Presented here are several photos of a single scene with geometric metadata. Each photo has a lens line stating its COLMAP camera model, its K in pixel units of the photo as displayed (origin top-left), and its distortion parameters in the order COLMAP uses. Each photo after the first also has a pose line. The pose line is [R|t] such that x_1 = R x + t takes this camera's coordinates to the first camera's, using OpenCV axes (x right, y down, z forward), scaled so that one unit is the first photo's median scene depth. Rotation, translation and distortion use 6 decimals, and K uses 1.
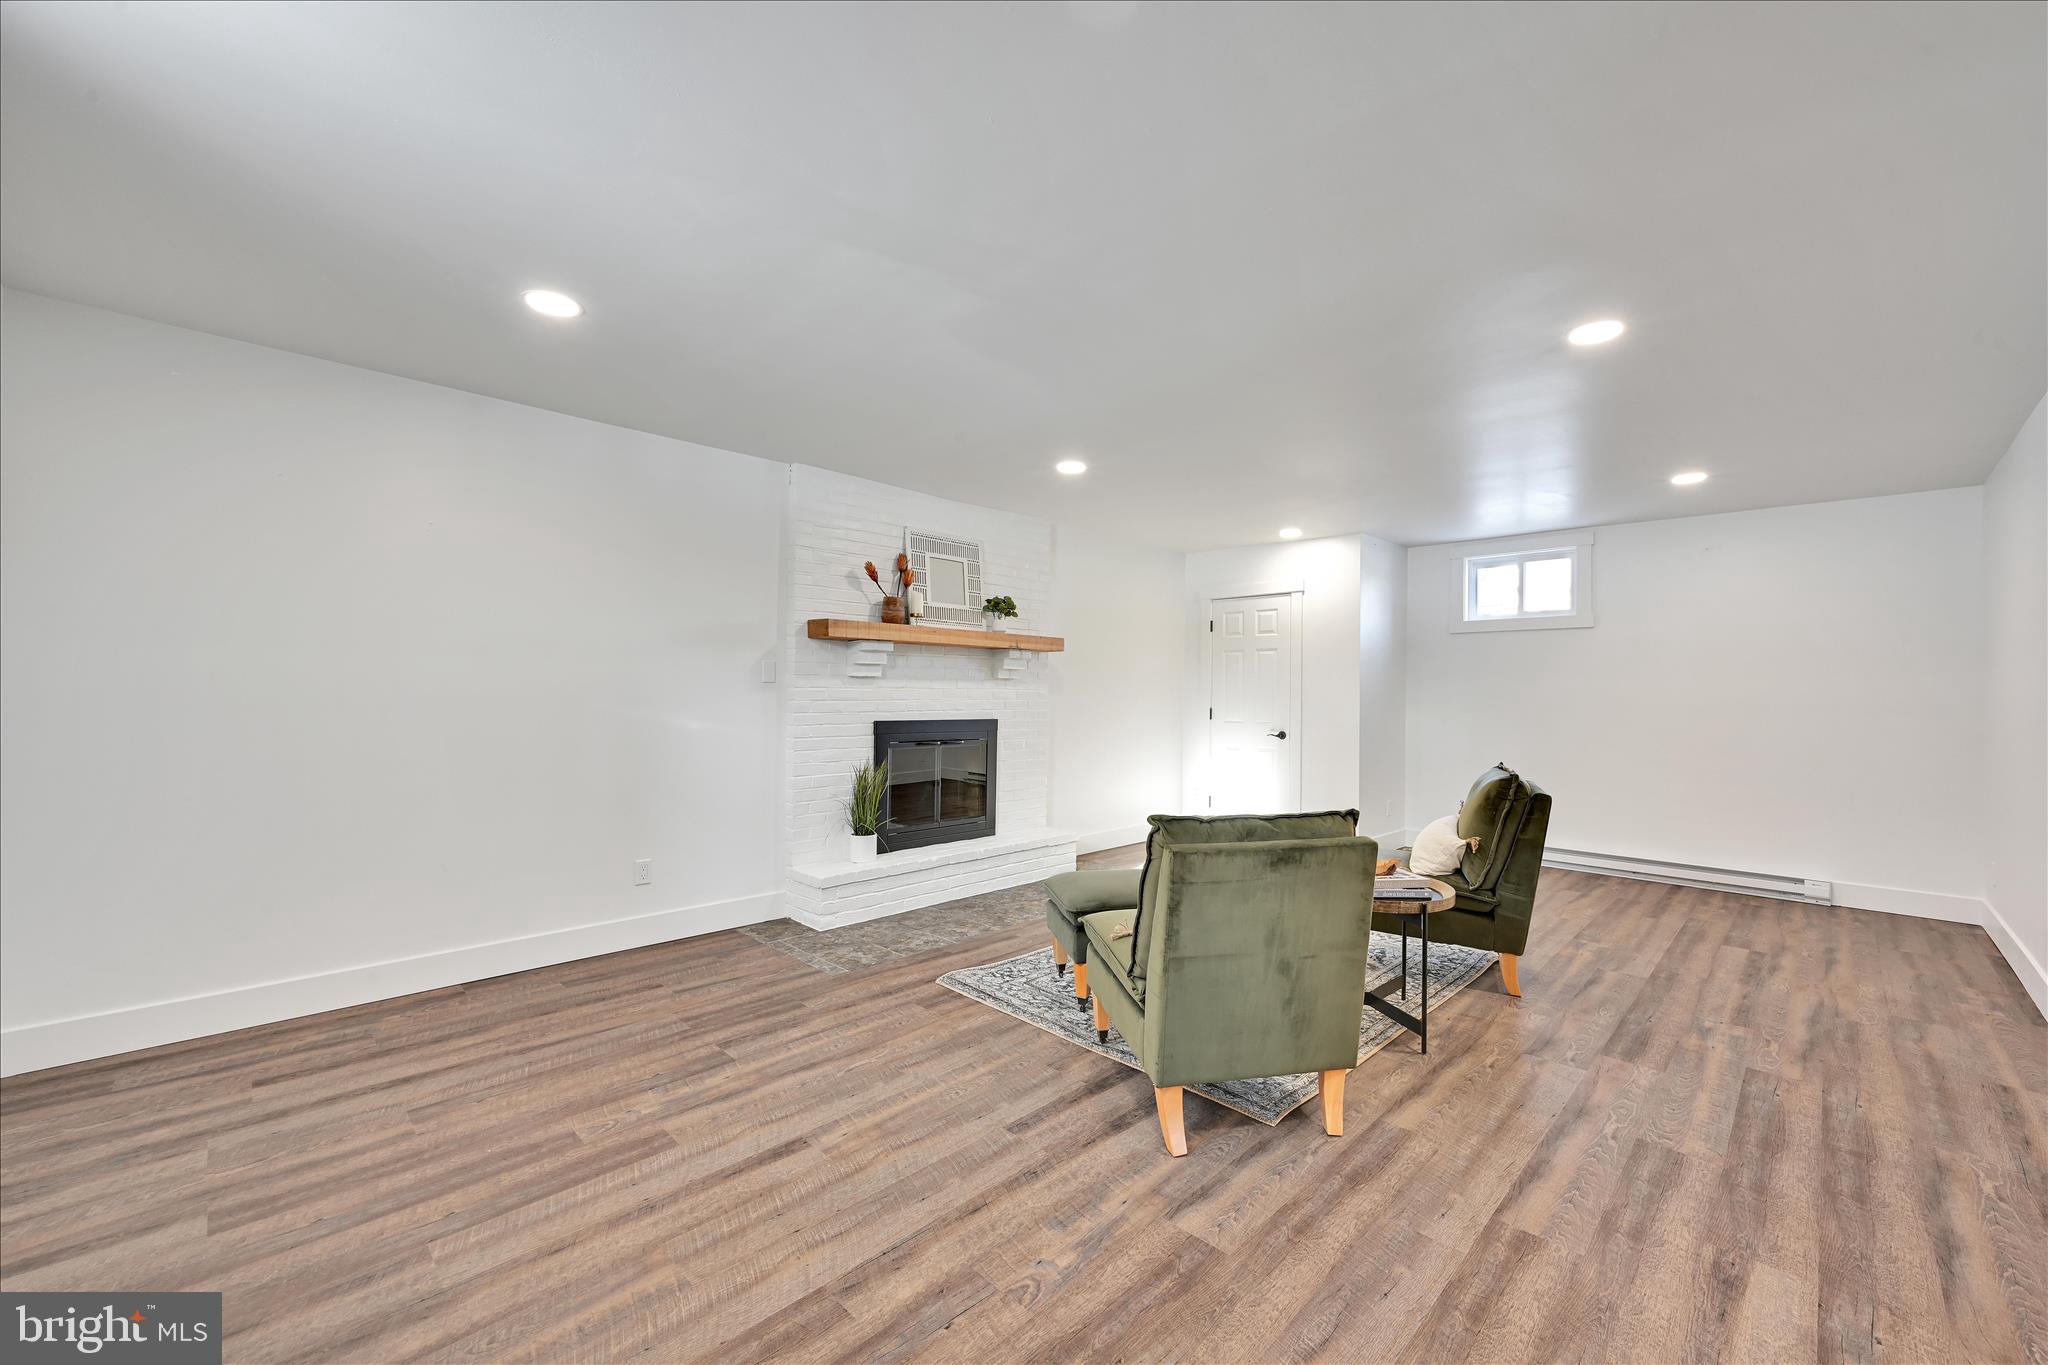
lens RADIAL K [[808.7, 0, 1027.8], [0, 808.7, 685.3], [0, 0, 1]] dist [-0.001498, 0.000067]
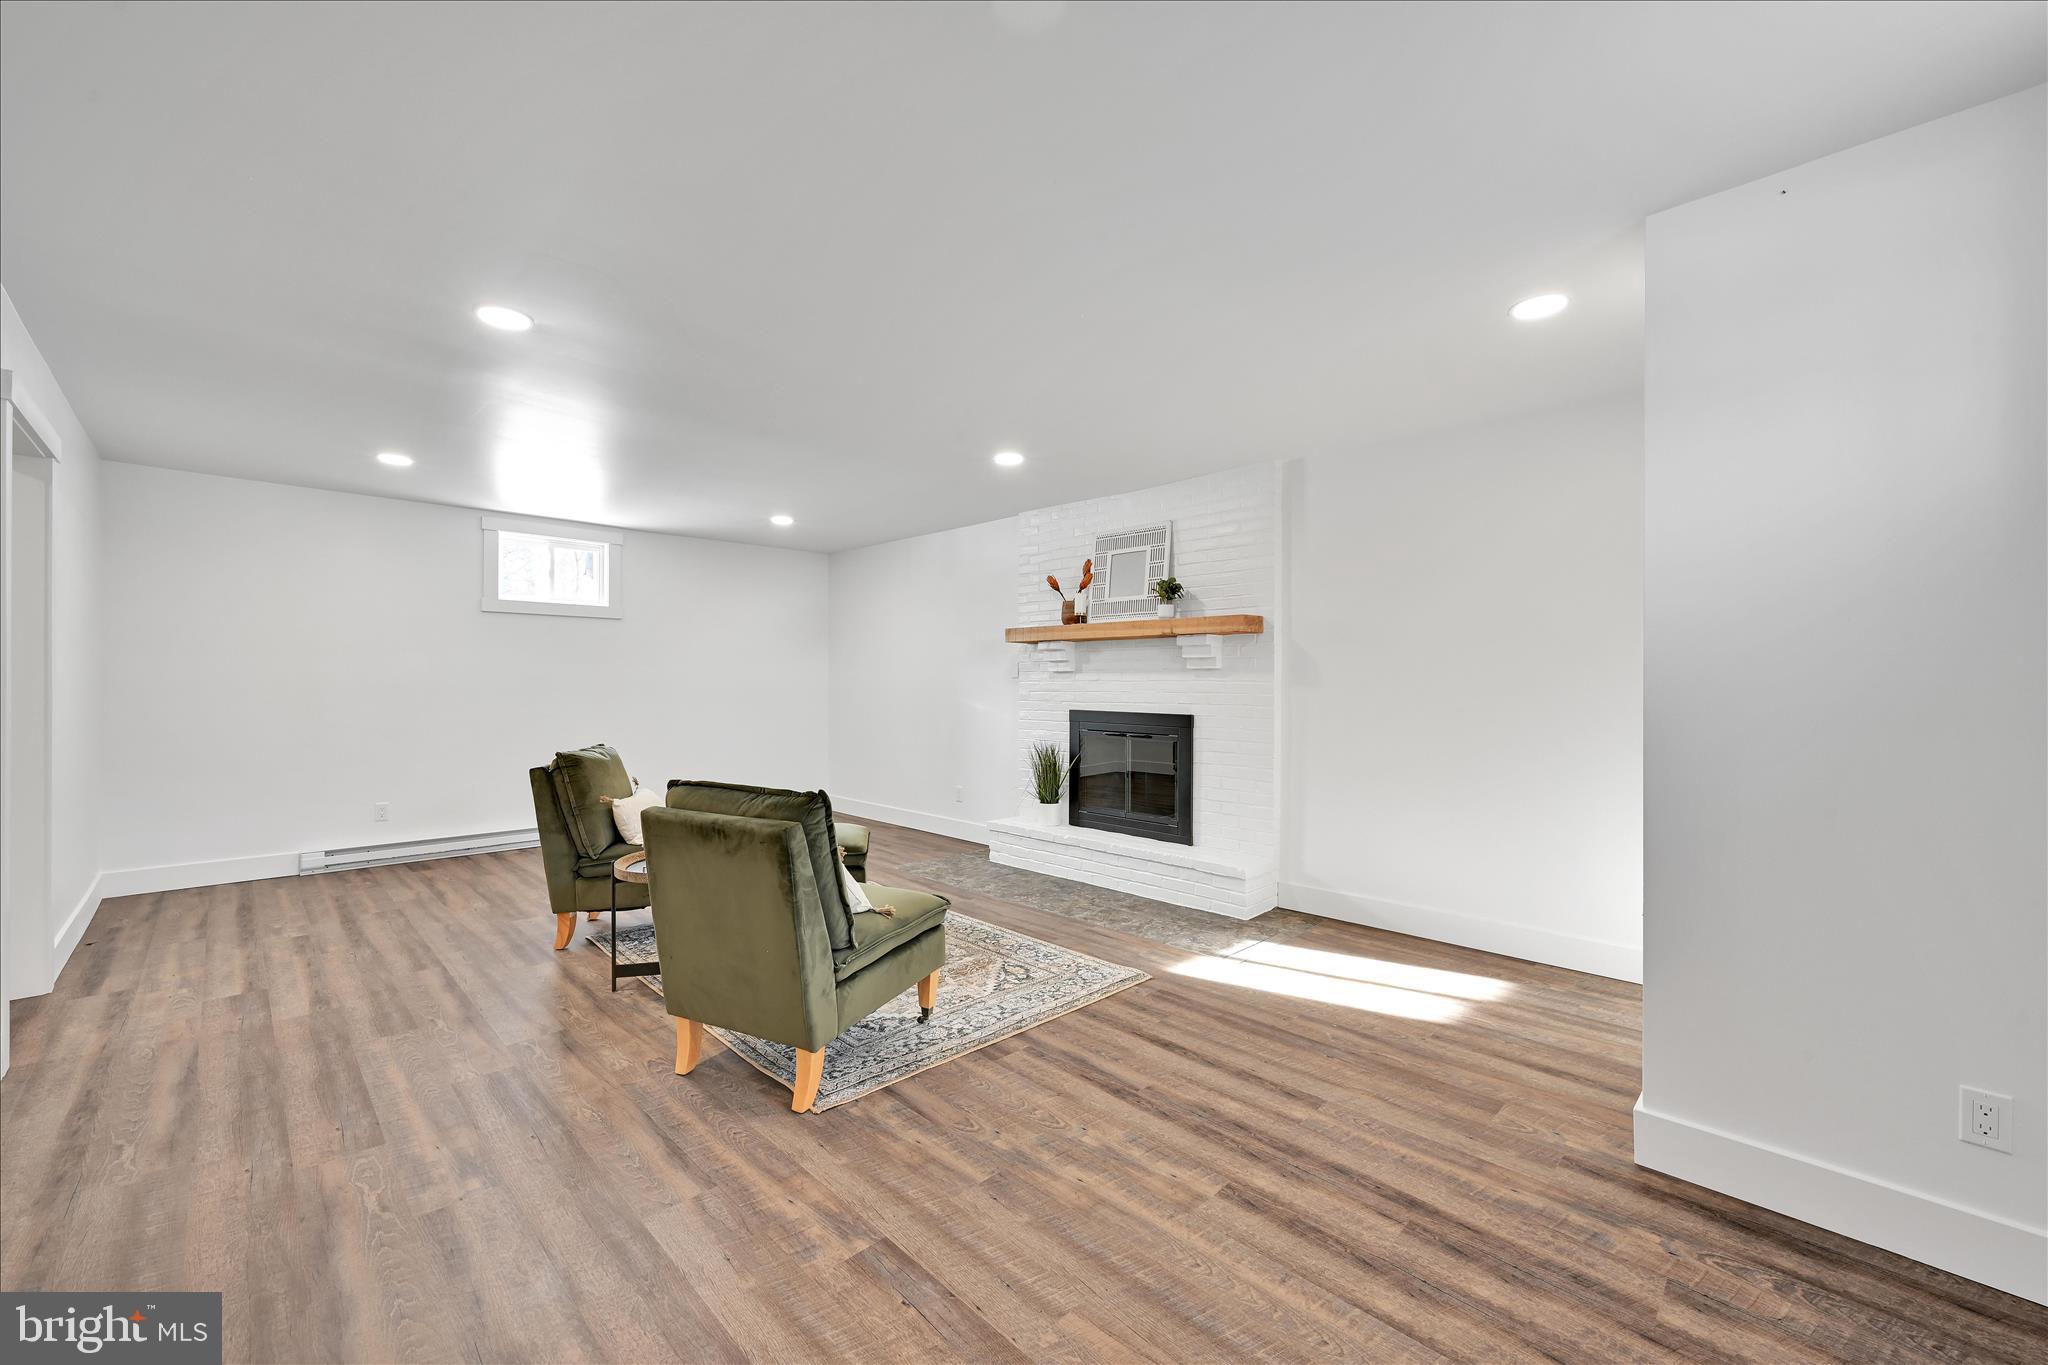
lens RADIAL K [[808.7, 0, 1027.9], [0, 808.7, 685.6], [0, 0, 1]] dist [-0.001498, 0.000067]
pose [[-0.005159, -0.005966, -0.999969, 1.327857], [0.003439, 0.999976, -0.005984, 0.022610], [0.999981, -0.003469, -0.005139, 1.291132]]
